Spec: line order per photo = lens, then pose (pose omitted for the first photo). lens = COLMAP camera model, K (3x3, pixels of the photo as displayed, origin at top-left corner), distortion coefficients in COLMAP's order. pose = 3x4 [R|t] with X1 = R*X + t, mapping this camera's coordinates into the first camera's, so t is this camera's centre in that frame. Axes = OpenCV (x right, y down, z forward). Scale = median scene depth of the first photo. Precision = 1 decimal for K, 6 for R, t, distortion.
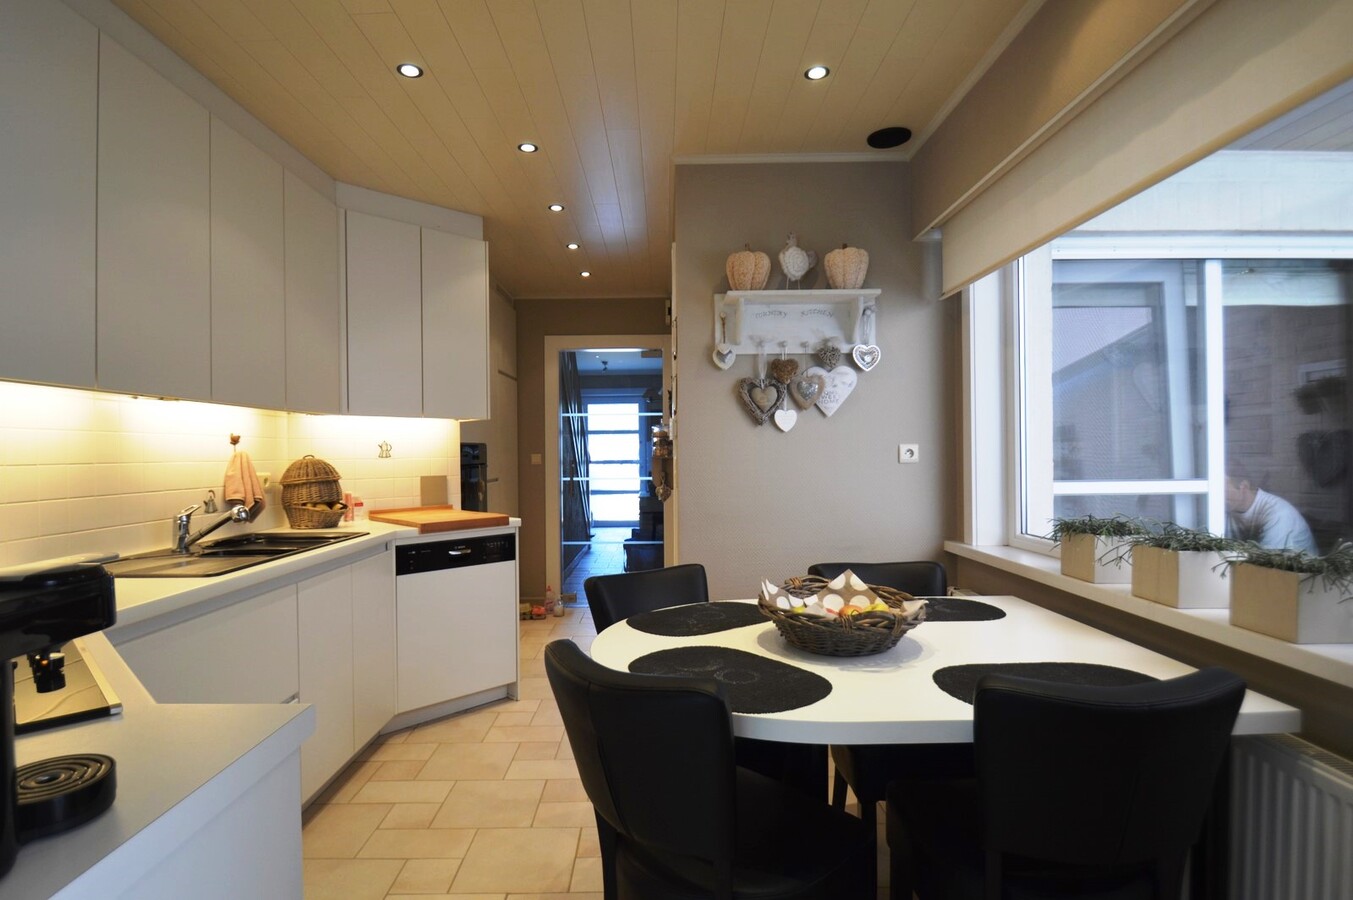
lens RADIAL K [[696.9, 0, 660.2], [0, 696.9, 452.1], [0, 0, 1]] dist [-0.013881, -0.001441]
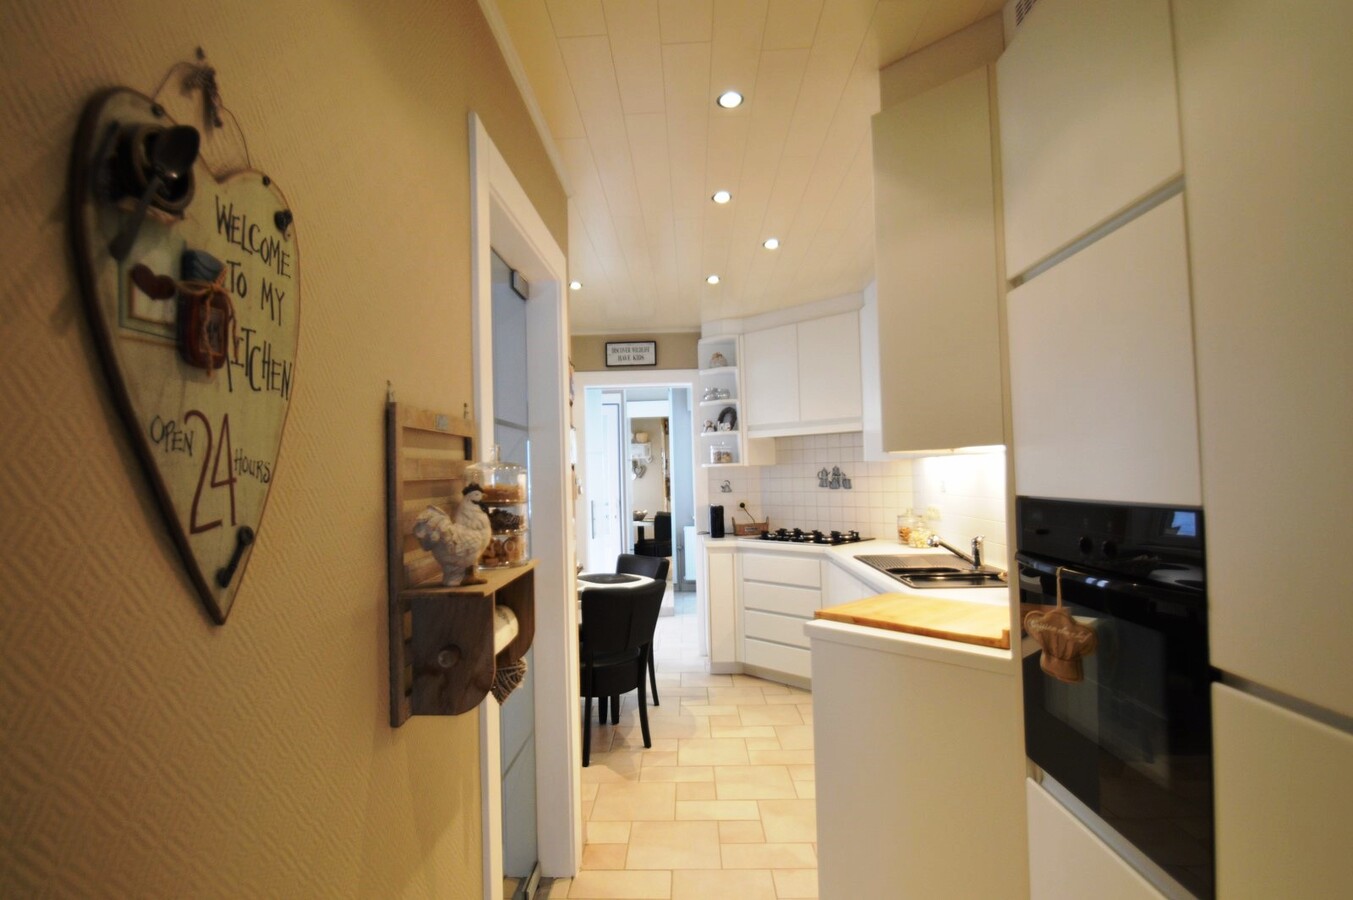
lens RADIAL K [[696.9, 0, 660.2], [0, 696.9, 452.1], [0, 0, 1]] dist [-0.013881, -0.001441]
pose [[-0.998692, 0.034843, 0.037410, -0.132396], [0.033674, 0.998938, -0.031443, -0.048507], [-0.038466, -0.030142, -0.998805, 2.089995]]
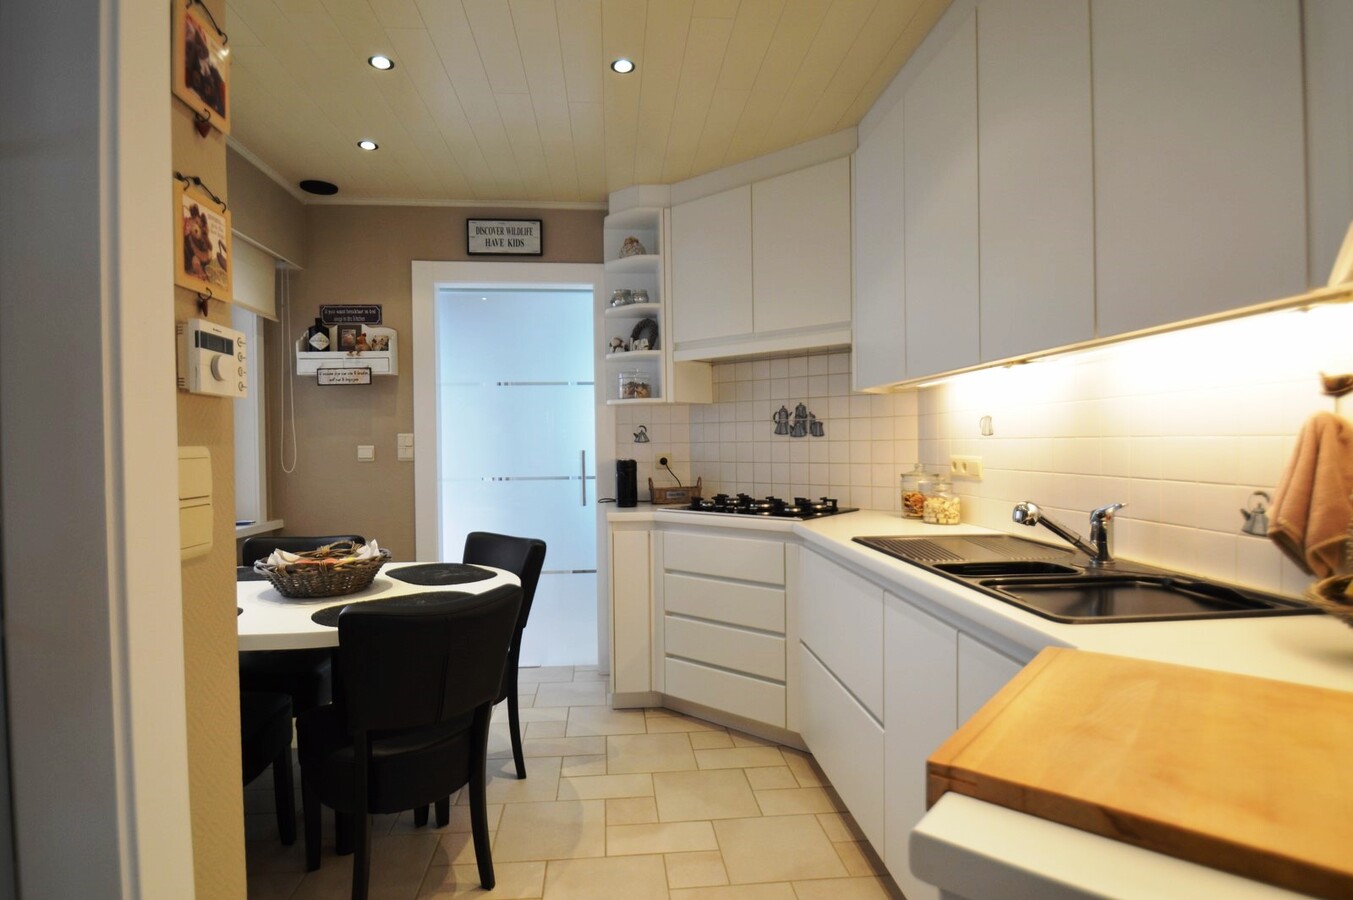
lens RADIAL K [[696.9, 0, 660.2], [0, 696.9, 452.1], [0, 0, 1]] dist [-0.013881, -0.001441]
pose [[-0.996711, 0.020112, -0.078498, -0.170284], [0.019113, 0.999727, 0.013454, 0.010443], [0.078747, 0.011909, -0.996823, 1.488253]]
